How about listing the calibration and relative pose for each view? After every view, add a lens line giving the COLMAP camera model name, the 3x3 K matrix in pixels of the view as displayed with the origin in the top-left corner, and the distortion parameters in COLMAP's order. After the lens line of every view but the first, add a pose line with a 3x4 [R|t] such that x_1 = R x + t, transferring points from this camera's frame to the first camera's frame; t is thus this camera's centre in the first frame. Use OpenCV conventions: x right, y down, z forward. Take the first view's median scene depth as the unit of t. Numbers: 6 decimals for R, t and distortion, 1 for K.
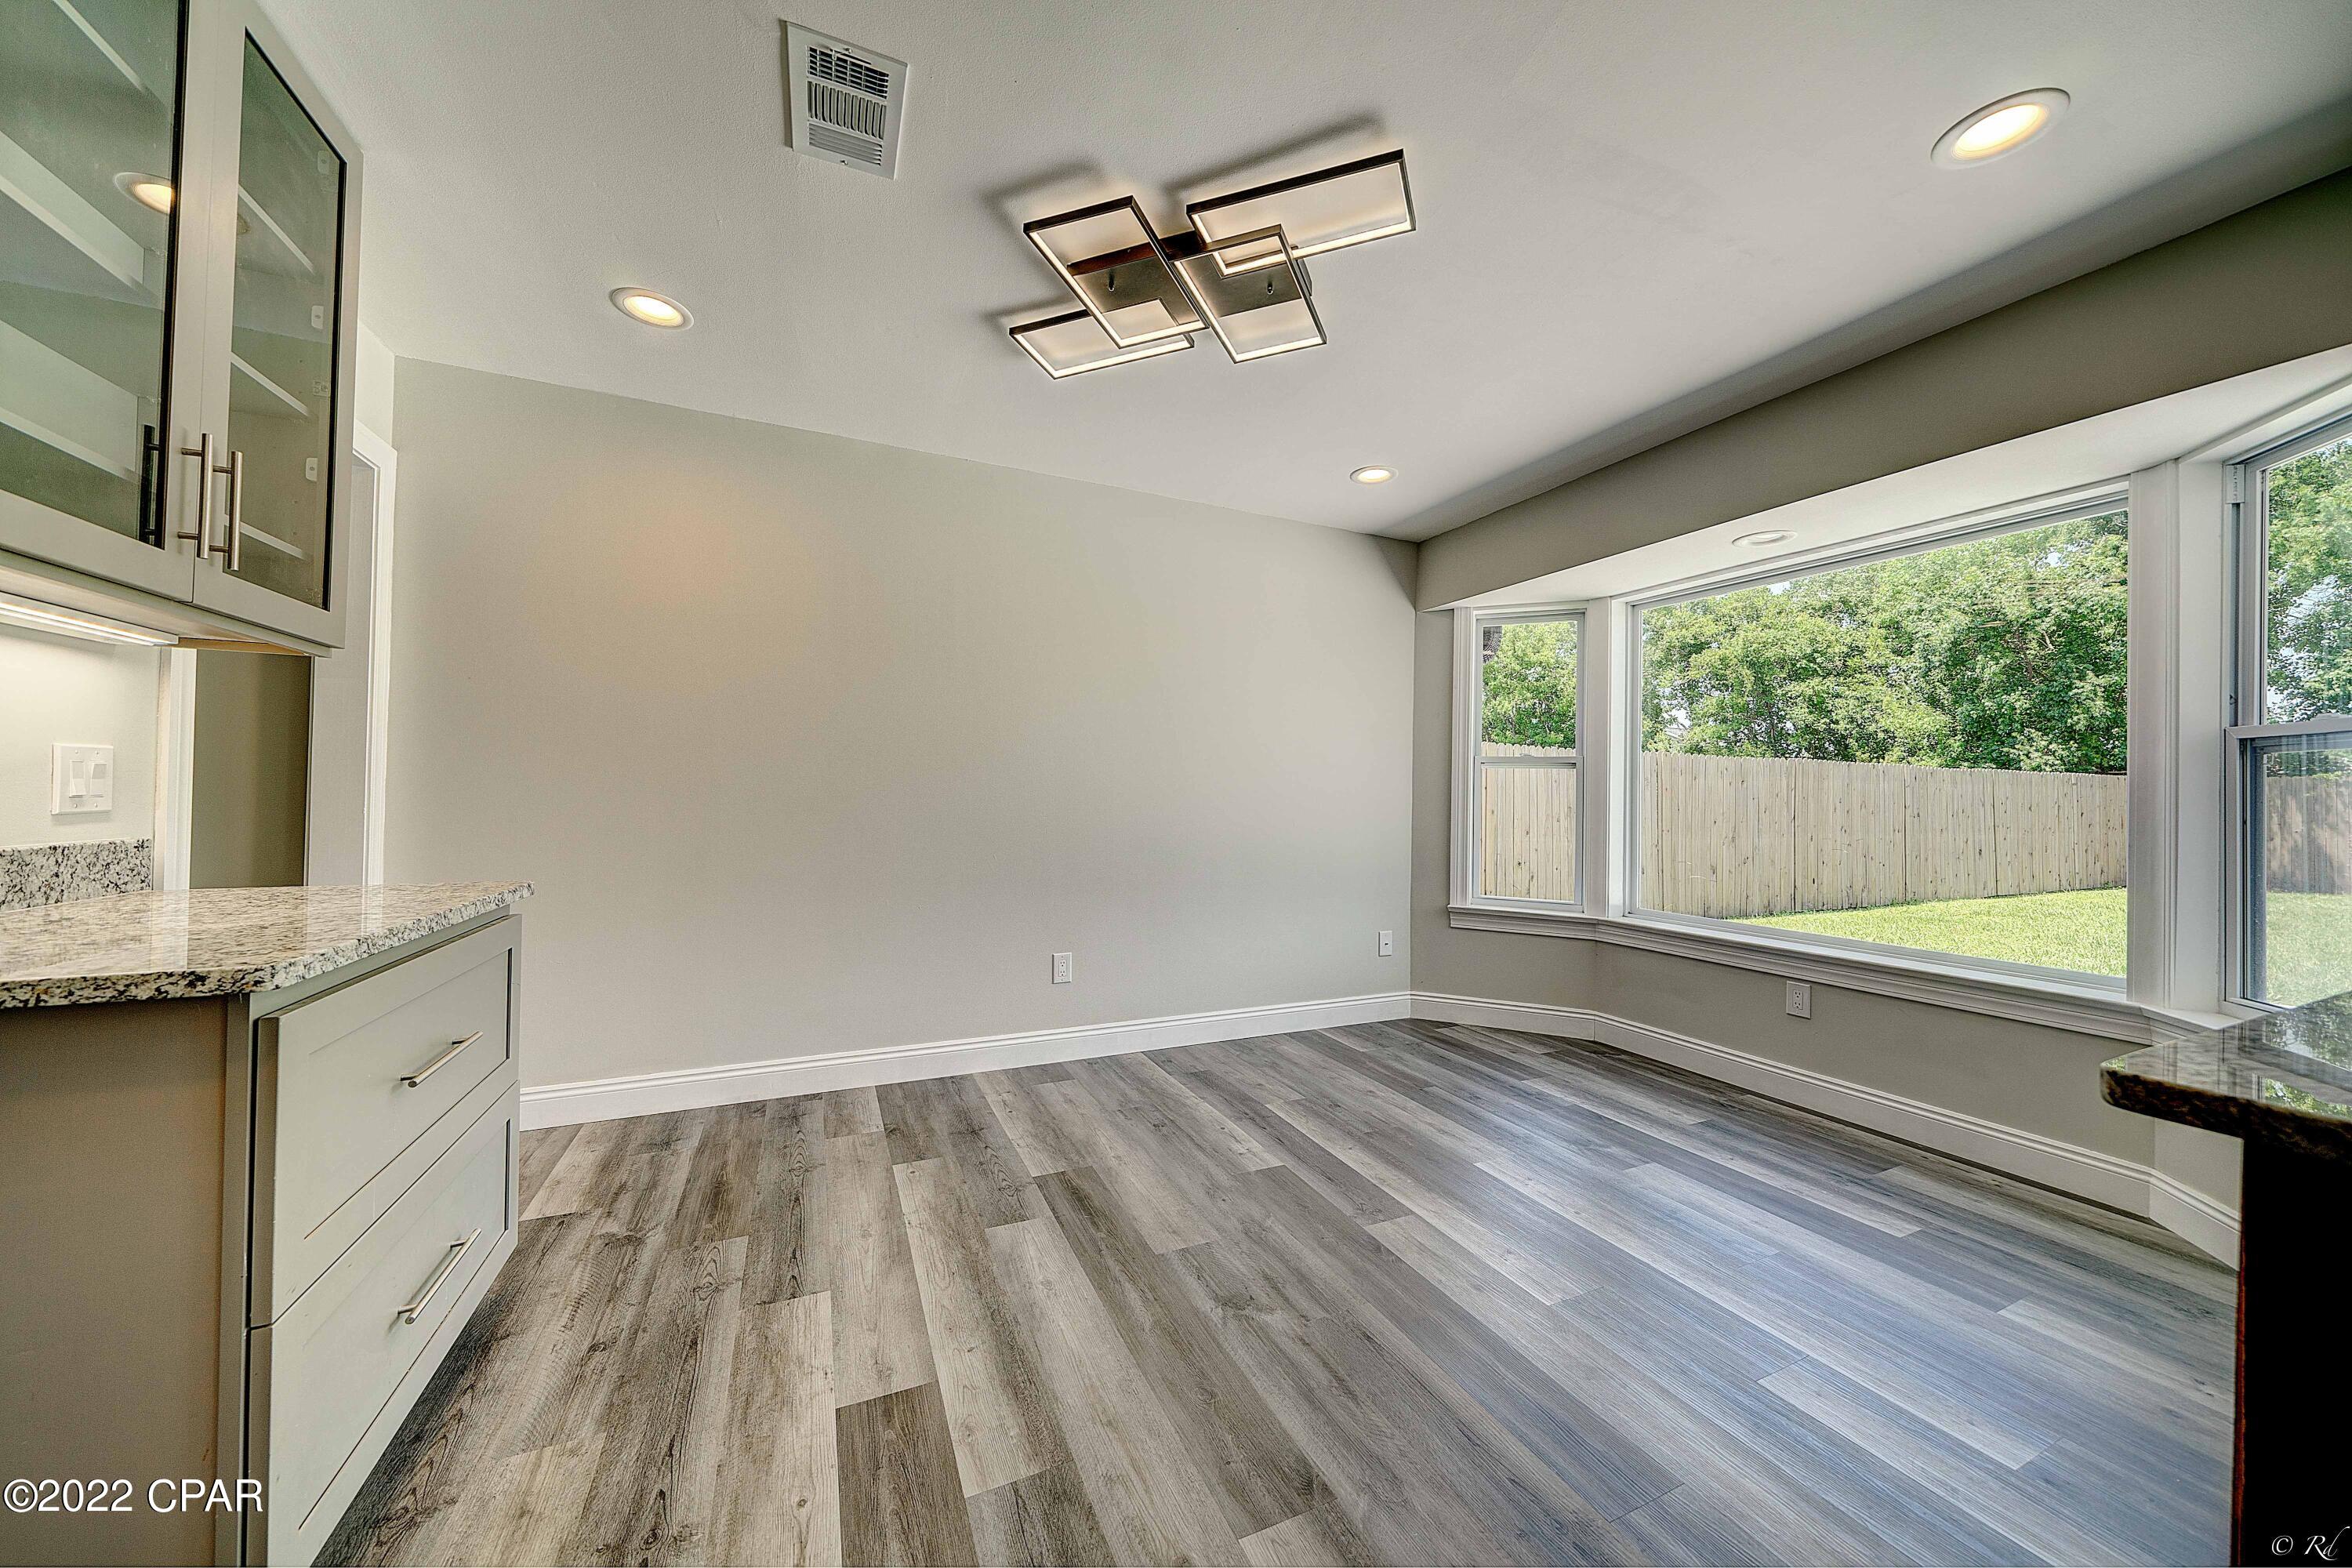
lens RADIAL K [[821.2, 0, 1177.0], [0, 821.2, 788.2], [0, 0, 1]] dist [-0.006323, -0.000230]
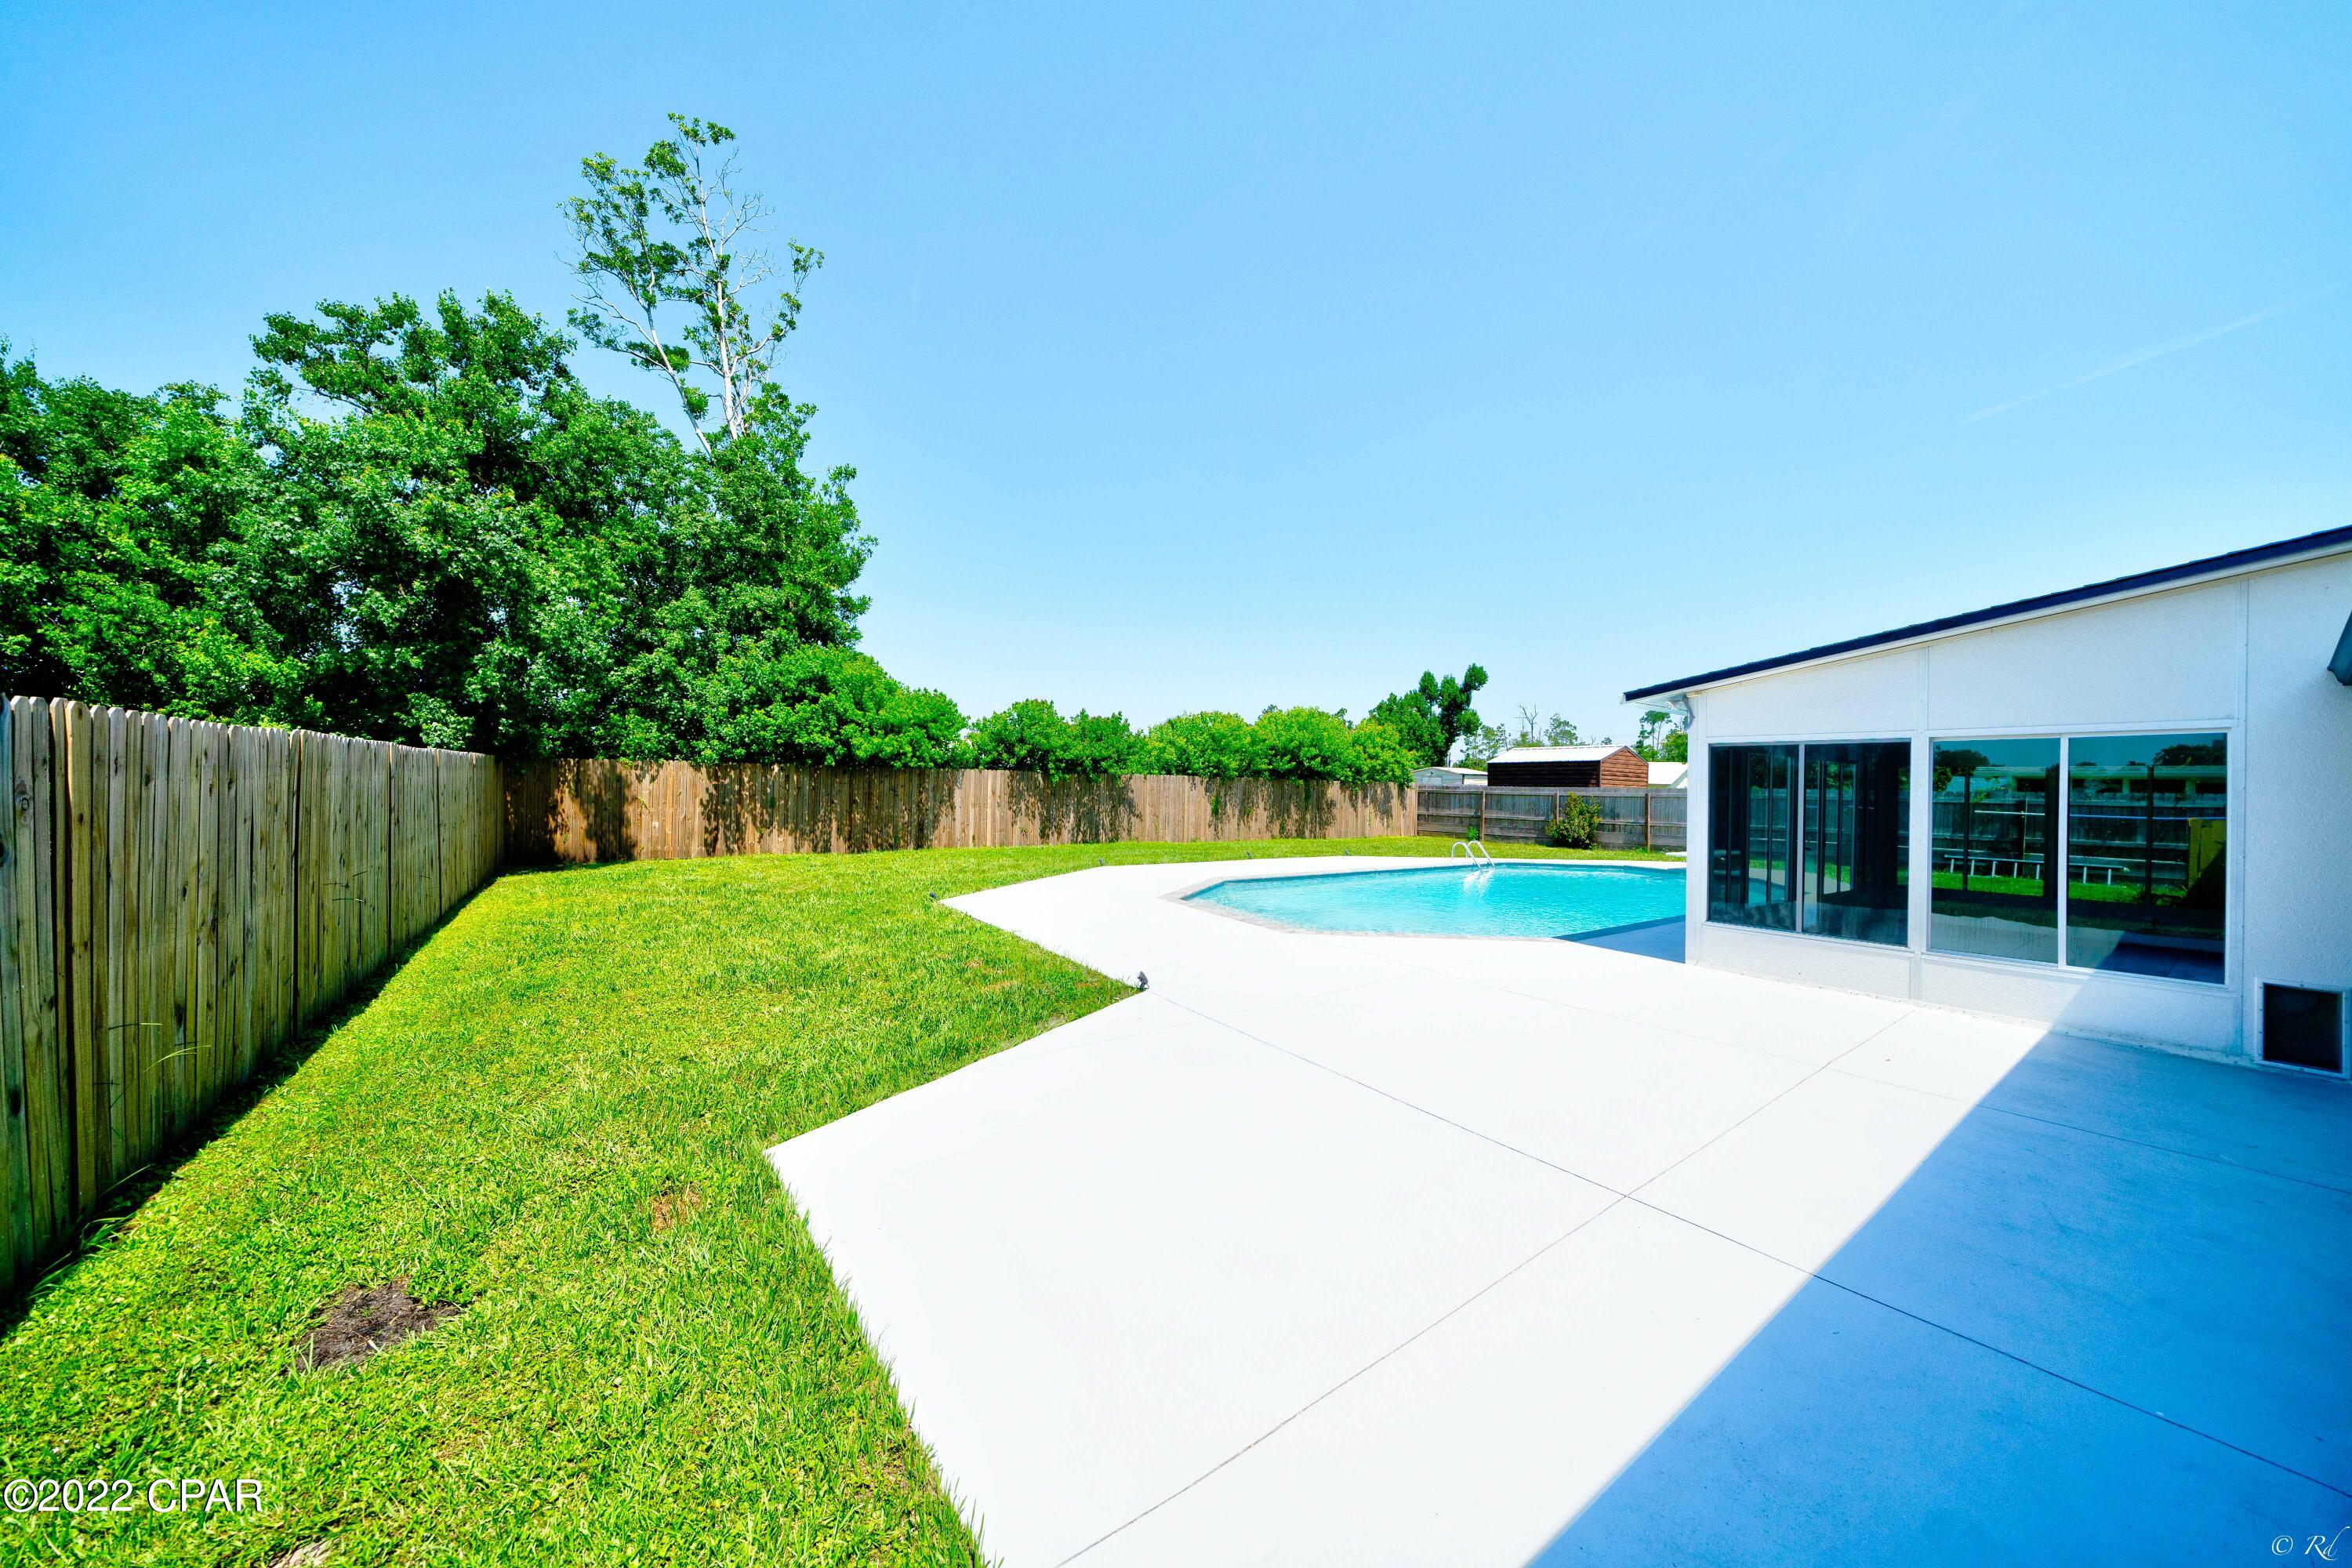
lens RADIAL K [[801.8, 0, 1174.1], [0, 801.8, 785.5], [0, 0, 1]] dist [-0.006297, 0.000091]
pose [[-0.191677, -0.023204, 0.981184, 0.185274], [-0.030479, 0.999379, 0.017680, -0.026721], [-0.980985, -0.026517, -0.192265, 0.566225]]
